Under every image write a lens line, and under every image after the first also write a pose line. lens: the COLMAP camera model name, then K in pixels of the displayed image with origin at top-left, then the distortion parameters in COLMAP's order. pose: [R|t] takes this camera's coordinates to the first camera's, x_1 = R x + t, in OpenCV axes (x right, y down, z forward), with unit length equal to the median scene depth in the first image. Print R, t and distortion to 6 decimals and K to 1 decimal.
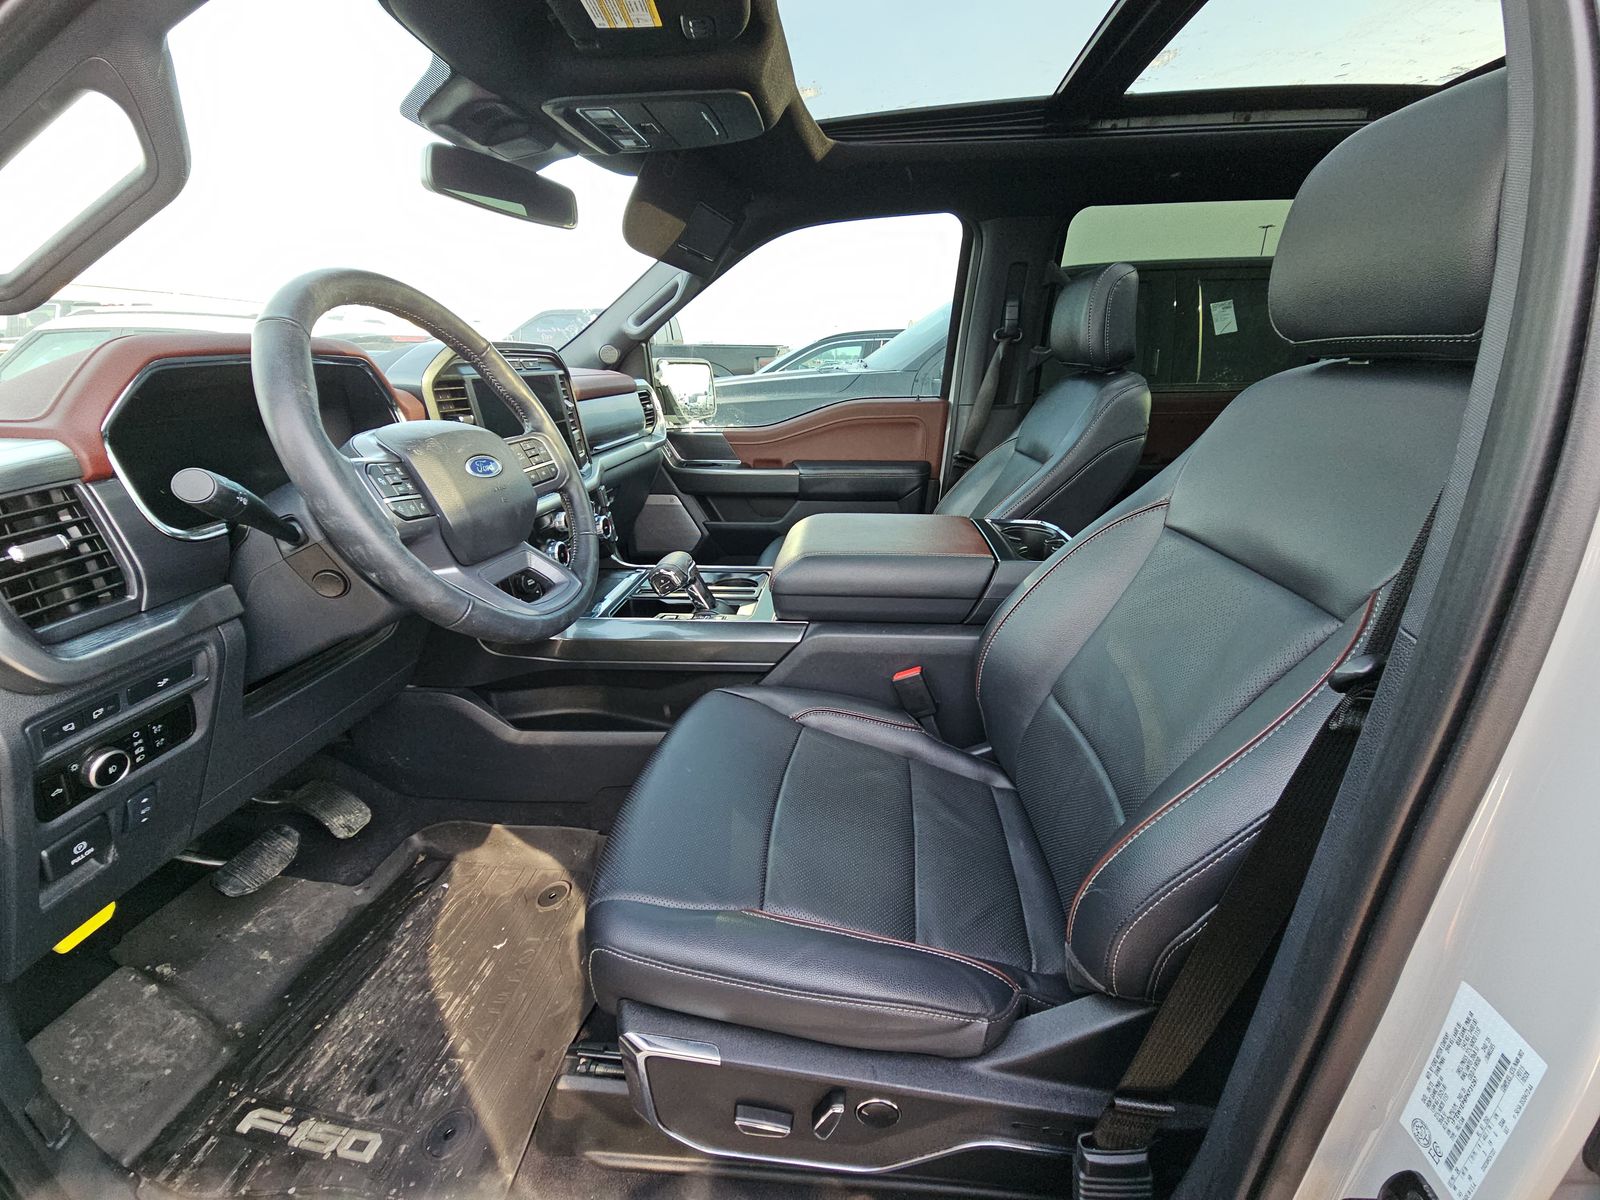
lens RADIAL K [[650.0, 0, 804.8], [0, 650.0, 604.4], [0, 0, 1]] dist [0.001896, -0.003041]
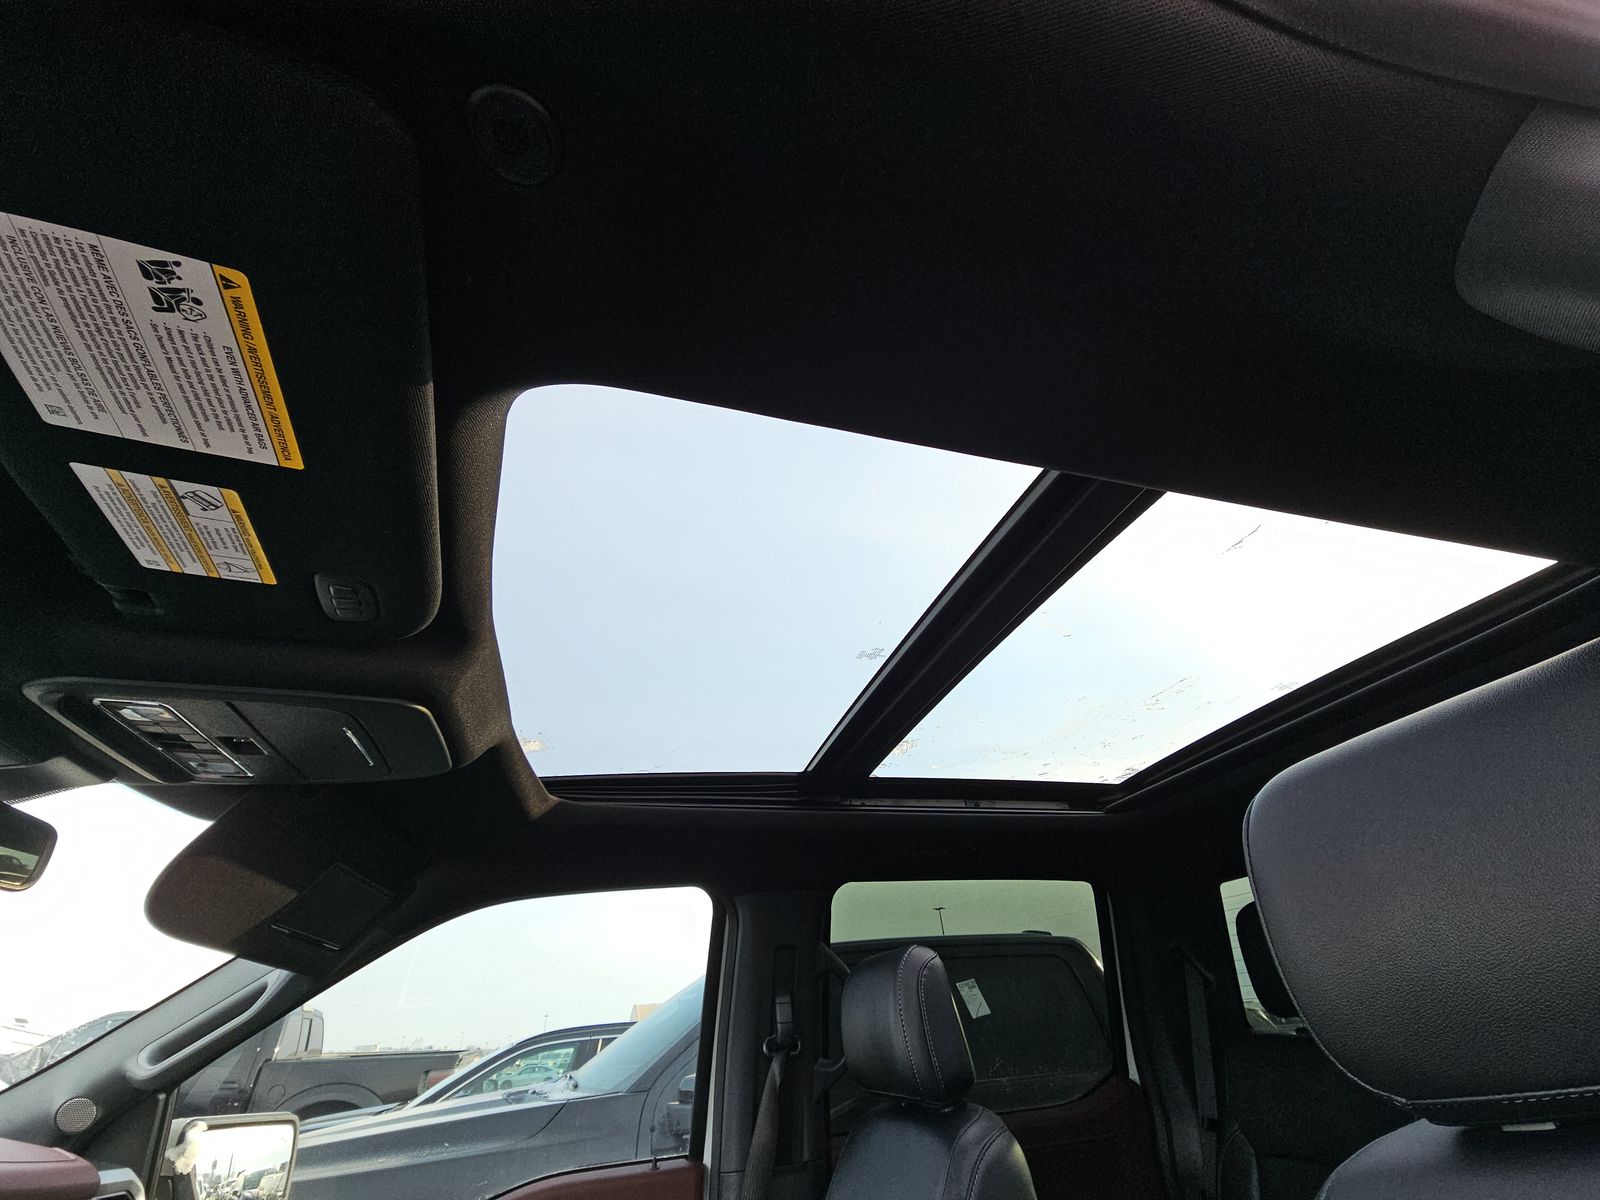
lens RADIAL K [[650.0, 0, 805.0], [0, 650.0, 602.0], [0, 0, 1]] dist [0.001896, -0.003041]
pose [[0.932561, 0.158865, 0.324180, 0.029377], [0.175608, 0.584956, -0.791826, -0.158819], [-0.315424, 0.795355, 0.517609, 0.284378]]
